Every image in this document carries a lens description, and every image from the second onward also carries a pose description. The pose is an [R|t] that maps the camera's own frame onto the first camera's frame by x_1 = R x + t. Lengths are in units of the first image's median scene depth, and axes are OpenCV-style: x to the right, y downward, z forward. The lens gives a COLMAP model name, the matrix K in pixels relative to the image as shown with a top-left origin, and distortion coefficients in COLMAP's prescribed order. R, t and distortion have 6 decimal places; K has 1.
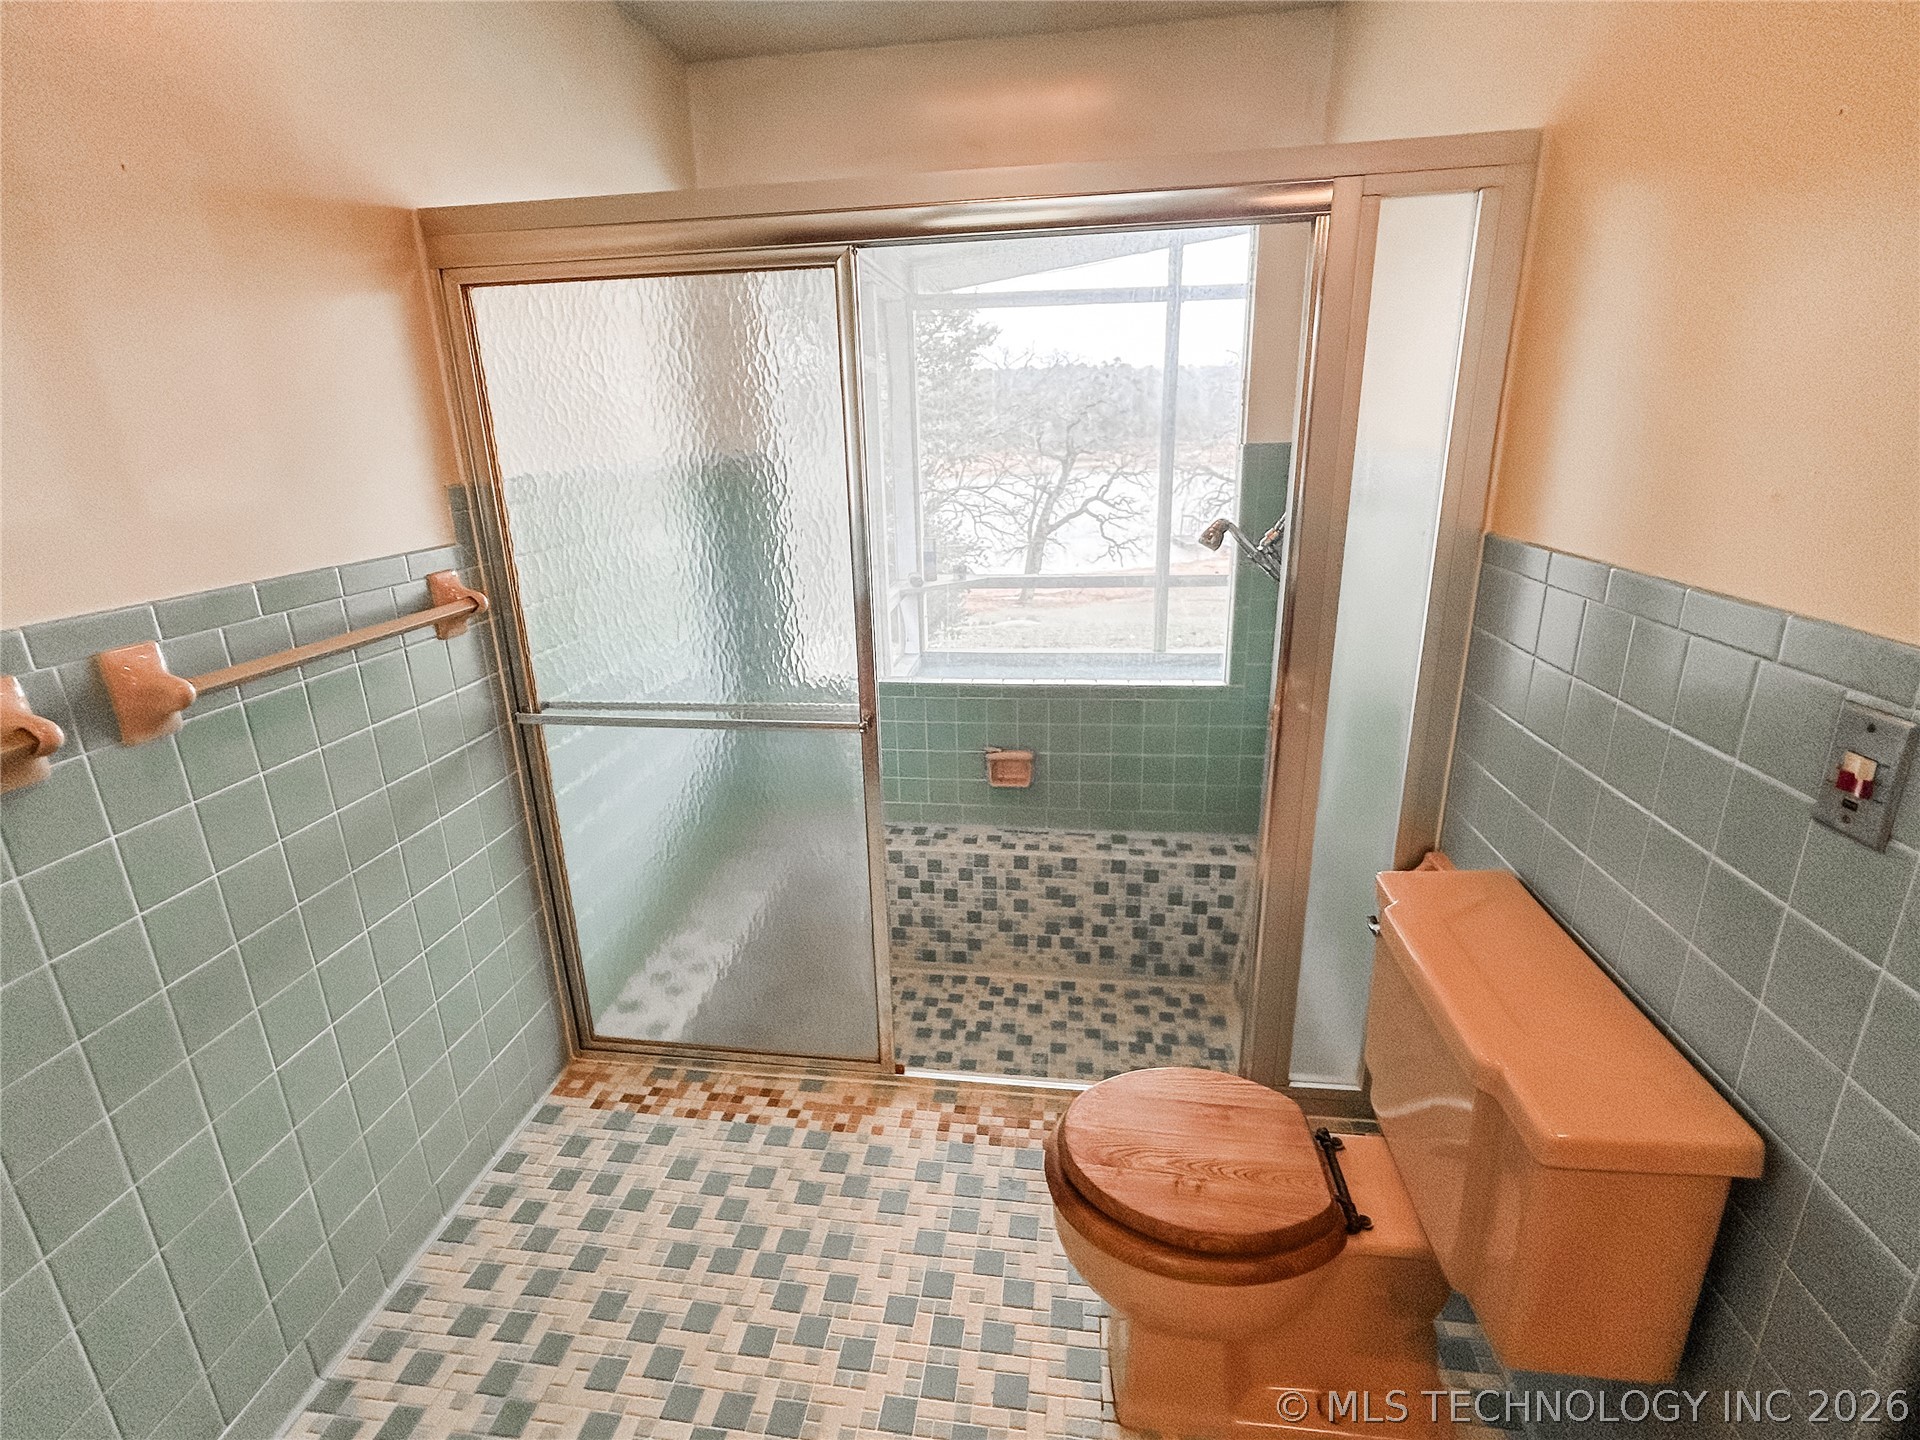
lens RADIAL K [[913.8, 0, 957.7], [0, 913.8, 719.7], [0, 0, 1]] dist [-0.000962, -0.000205]
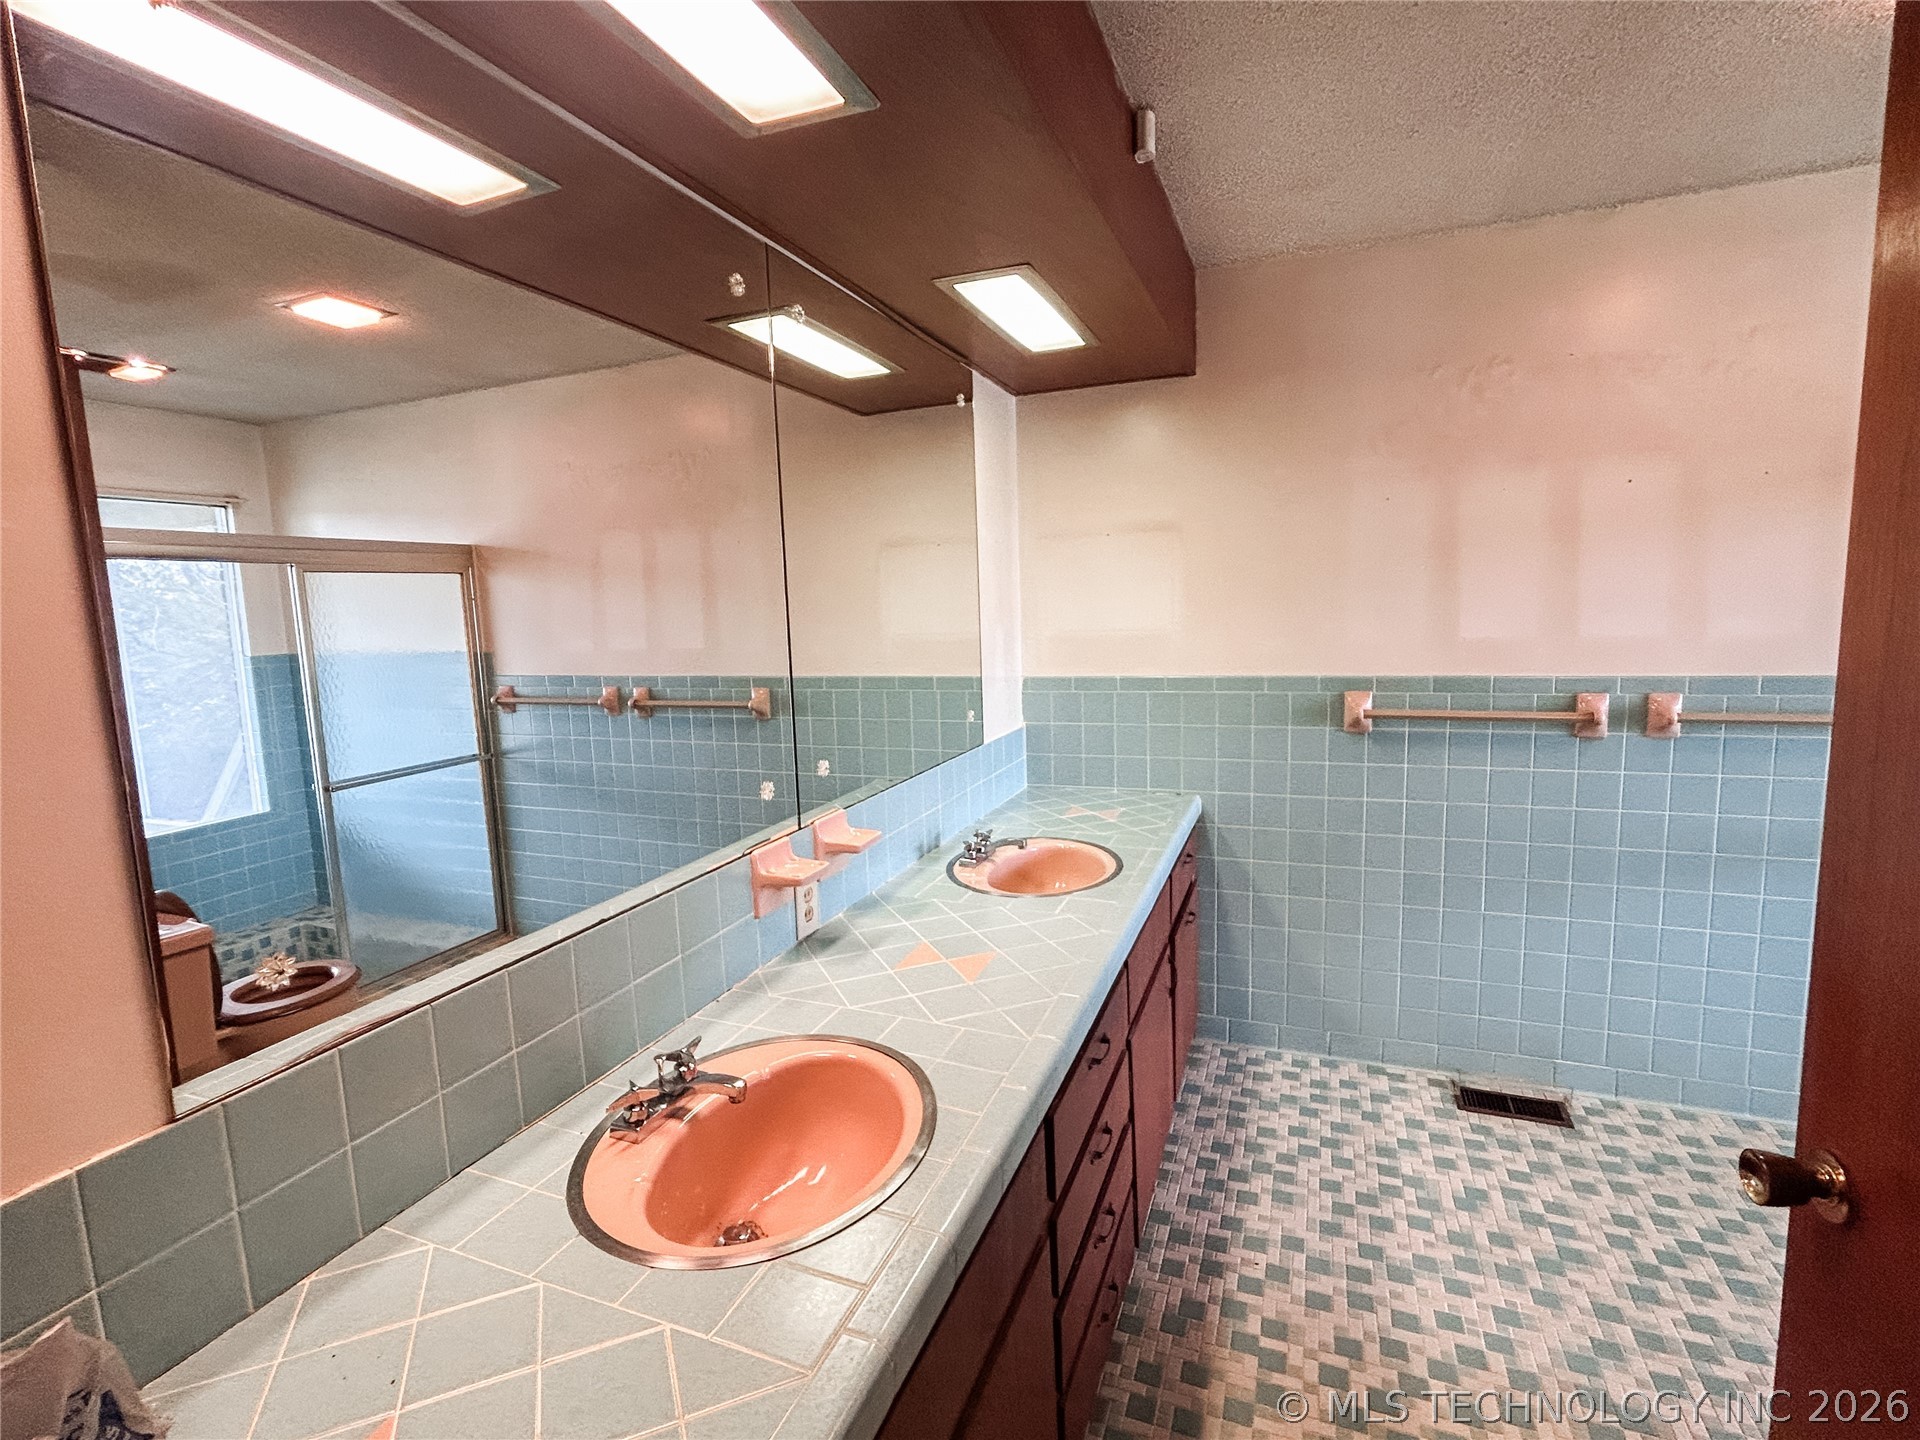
lens RADIAL K [[913.8, 0, 956.0], [0, 913.8, 720.9], [0, 0, 1]] dist [-0.000962, -0.000205]
pose [[-0.228153, 0.154310, -0.961319, 1.401441], [-0.265133, 0.940199, 0.213845, -0.031891], [0.936830, 0.303667, -0.173597, -0.170093]]
